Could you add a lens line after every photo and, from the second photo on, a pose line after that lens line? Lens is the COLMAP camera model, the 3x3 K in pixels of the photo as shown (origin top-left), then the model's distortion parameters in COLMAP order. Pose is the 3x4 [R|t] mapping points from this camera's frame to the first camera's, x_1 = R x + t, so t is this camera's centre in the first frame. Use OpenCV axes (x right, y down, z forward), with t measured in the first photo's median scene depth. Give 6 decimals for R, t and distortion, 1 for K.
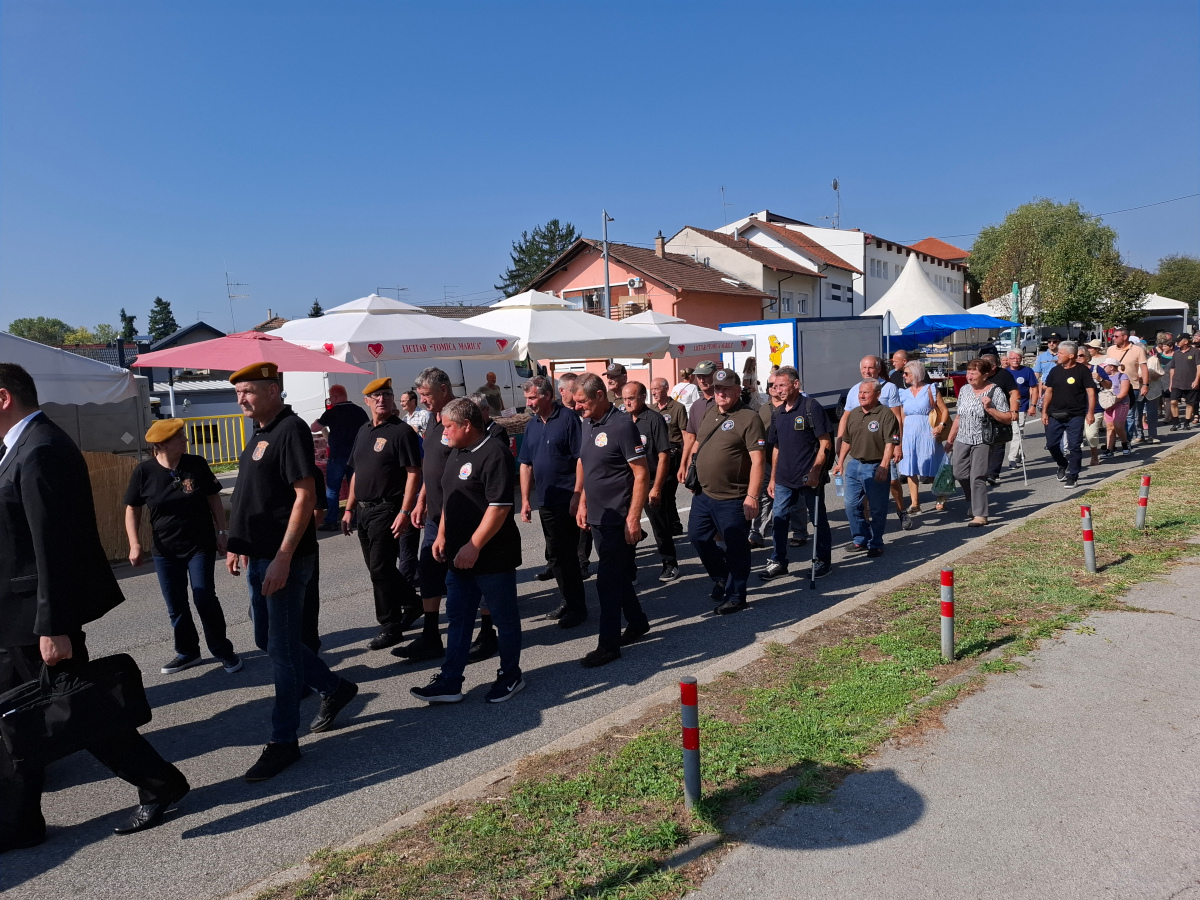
lens RADIAL K [[826.0, 0, 583.9], [0, 826.0, 439.6], [0, 0, 1]] dist [0.091217, -0.107698]
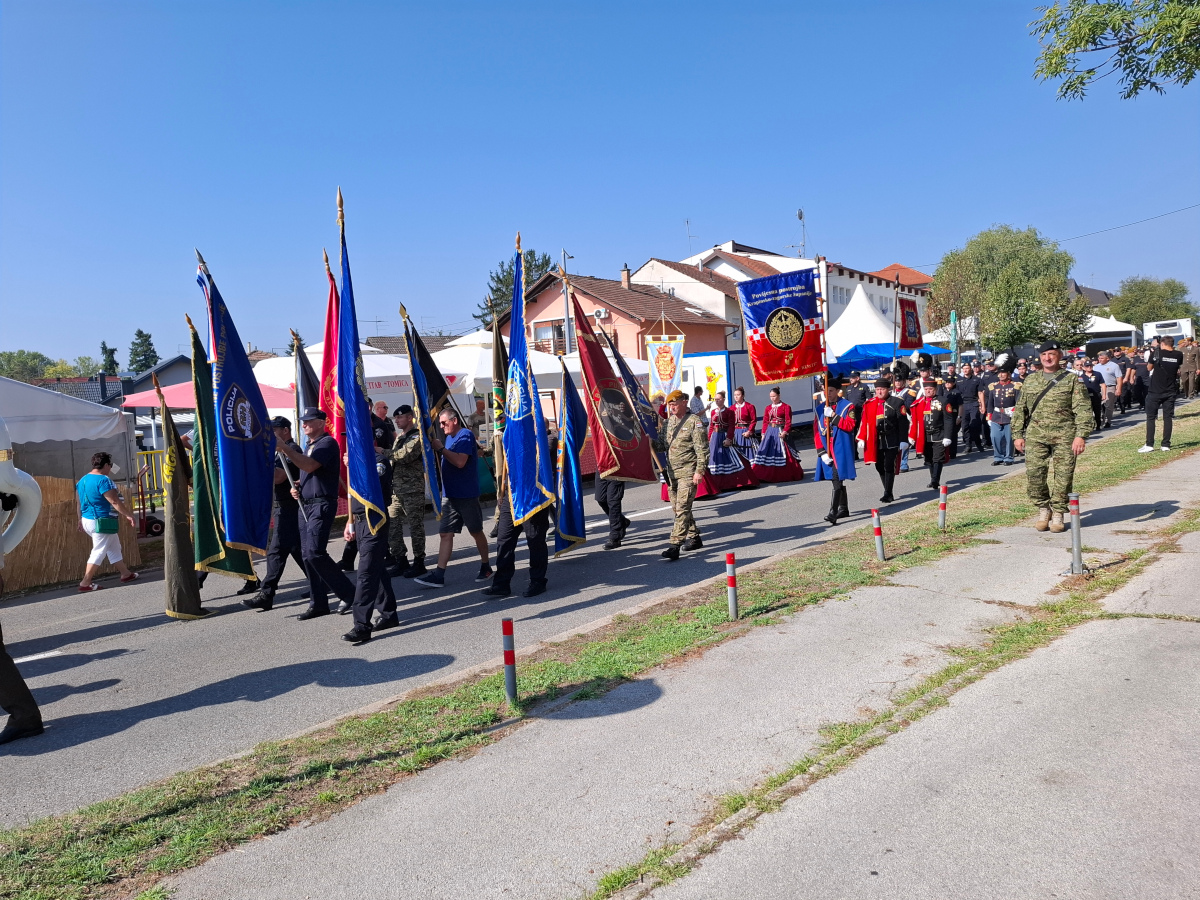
lens RADIAL K [[826.0, 0, 582.4], [0, 826.0, 439.2], [0, 0, 1]] dist [0.091217, -0.107698]
pose [[0.999753, -0.014308, 0.017026, 0.036903], [0.014820, 0.999429, -0.030377, 0.001365], [-0.016581, 0.030622, 0.999394, -0.079658]]
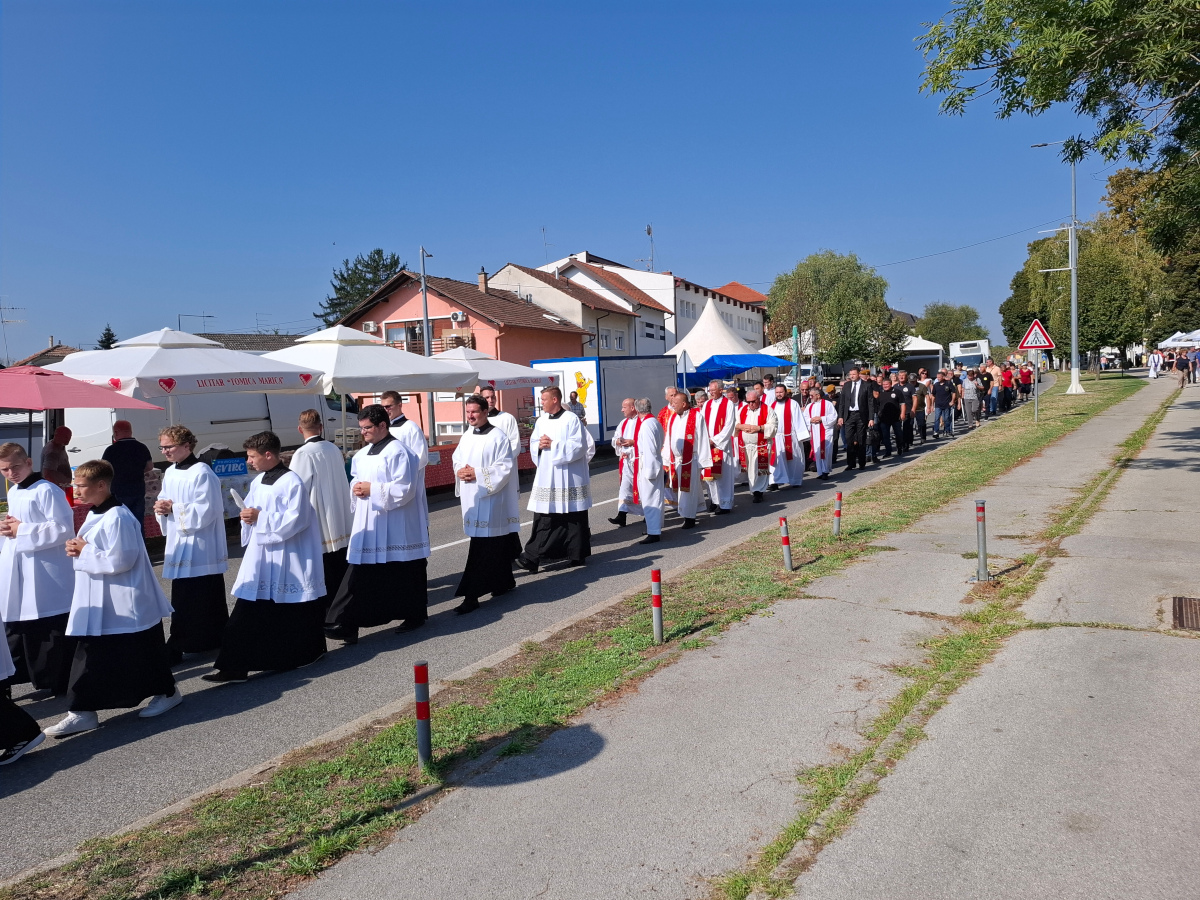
lens RADIAL K [[826.0, 0, 597.9], [0, 826.0, 432.2], [0, 0, 1]] dist [0.091217, -0.107698]
pose [[0.976377, -0.007572, 0.215940, 0.017929], [0.017543, 0.998864, -0.044296, 0.000692], [-0.215360, 0.047037, 0.975401, -0.043509]]
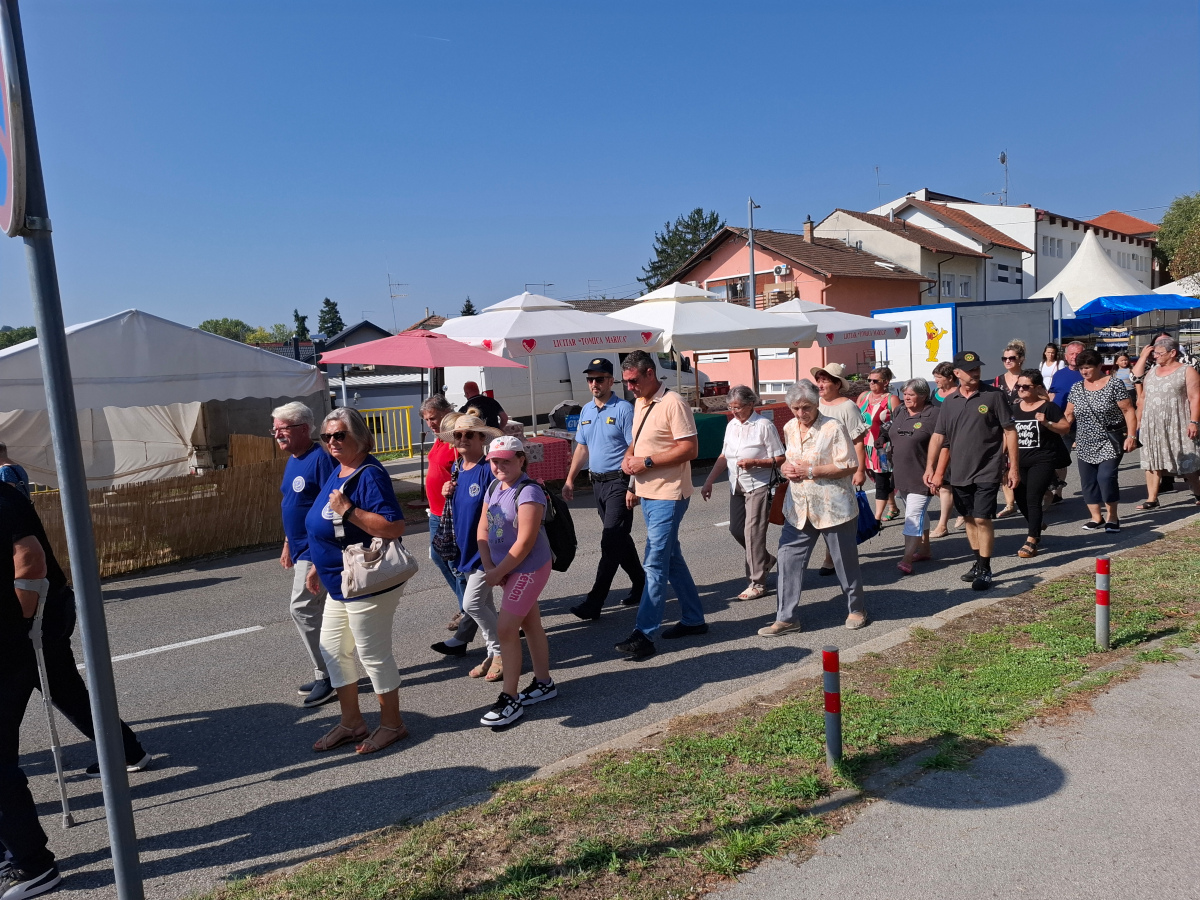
lens RADIAL K [[826.0, 0, 591.8], [0, 826.0, 449.9], [0, 0, 1]] dist [0.091217, -0.107698]
pose [[0.987051, 0.004519, -0.160344, -0.001003], [-0.000930, 0.999747, 0.022455, 0.001213], [0.160405, -0.022015, 0.986806, -0.016329]]
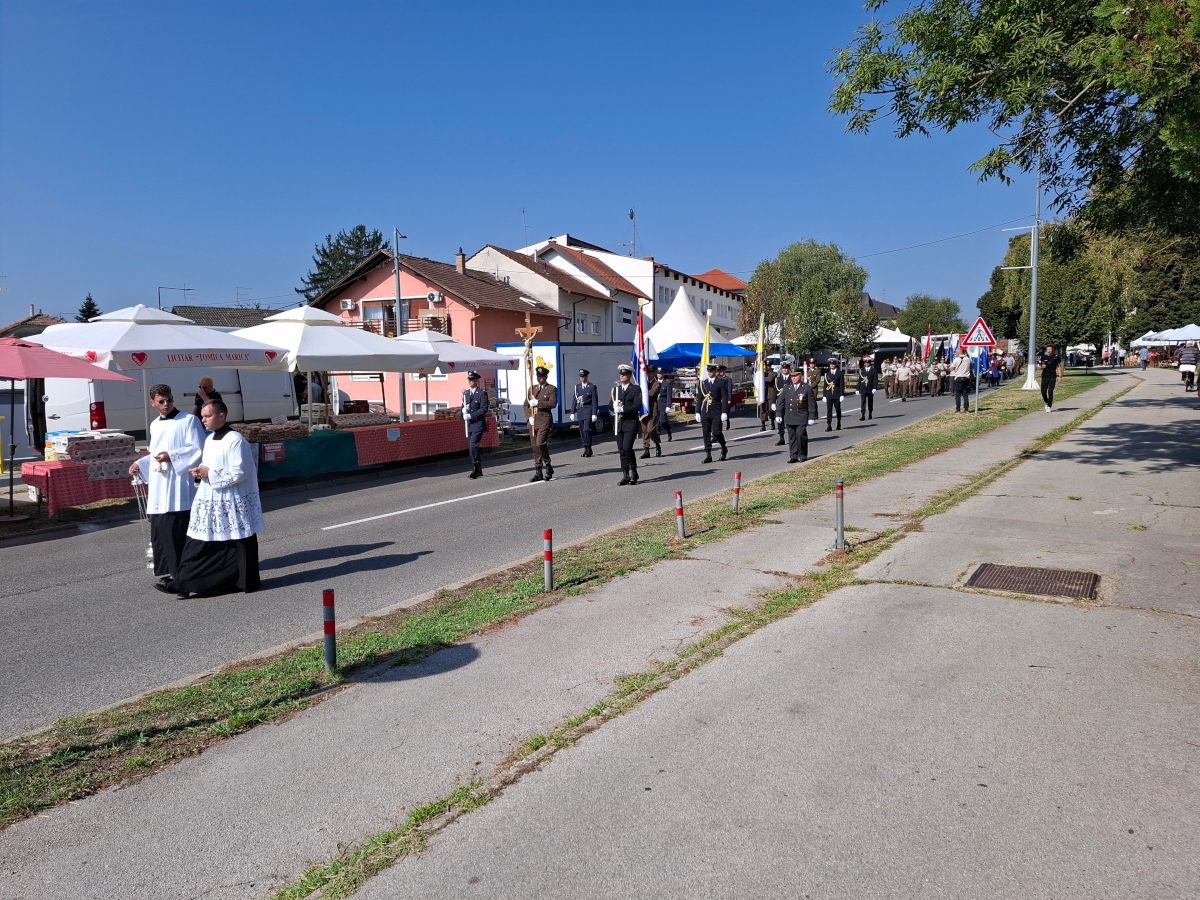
lens RADIAL K [[826.0, 0, 587.5], [0, 826.0, 443.2], [0, 0, 1]] dist [0.091217, -0.107698]
pose [[0.974574, 0.011333, 0.223780, 0.037556], [-0.009190, 0.999901, -0.010616, 0.003794], [-0.223878, 0.008290, 0.974582, -0.096957]]
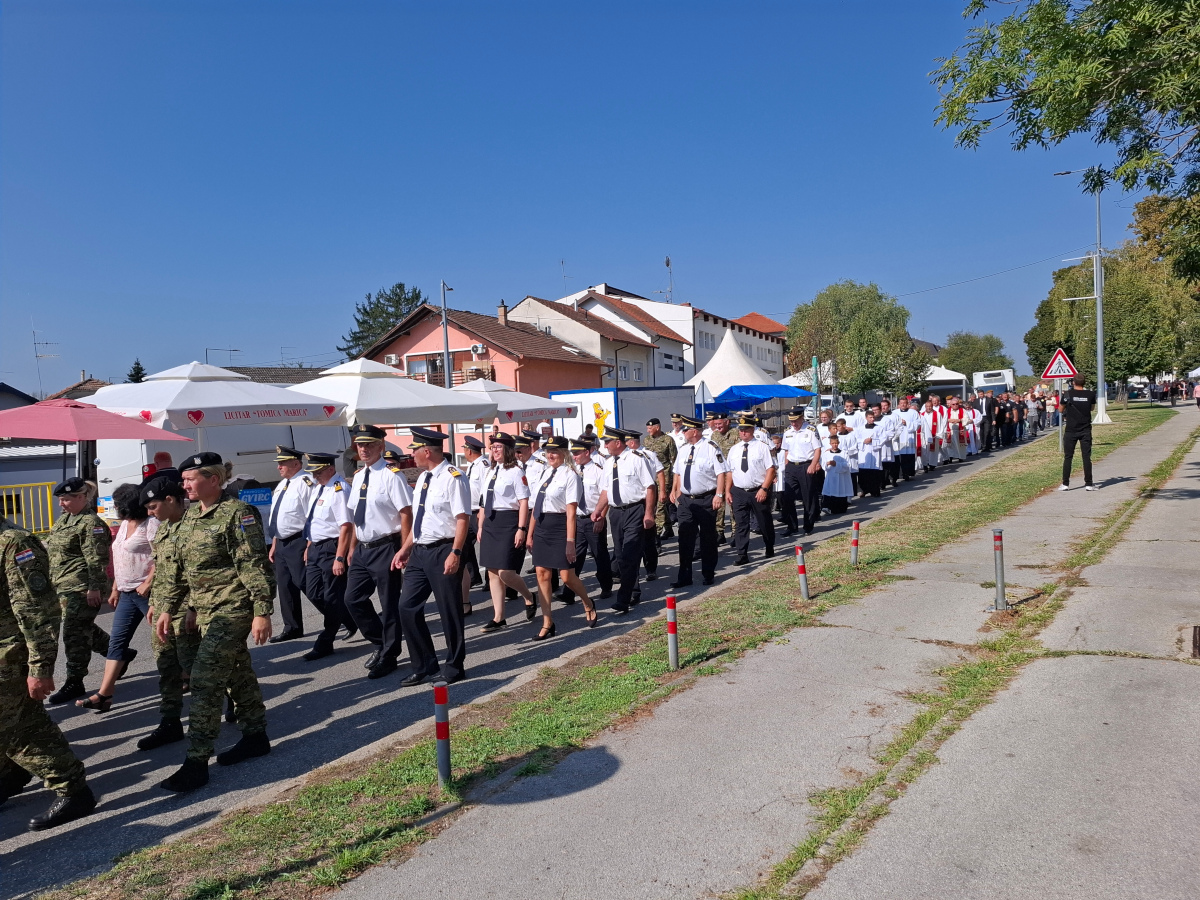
lens RADIAL K [[826.0, 0, 591.0], [0, 826.0, 450.9], [0, 0, 1]] dist [0.091217, -0.107698]
pose [[0.982681, -0.005834, 0.185211, 0.017936], [0.017257, 0.998042, -0.060121, 0.001874], [-0.184498, 0.062276, 0.980858, -0.048729]]
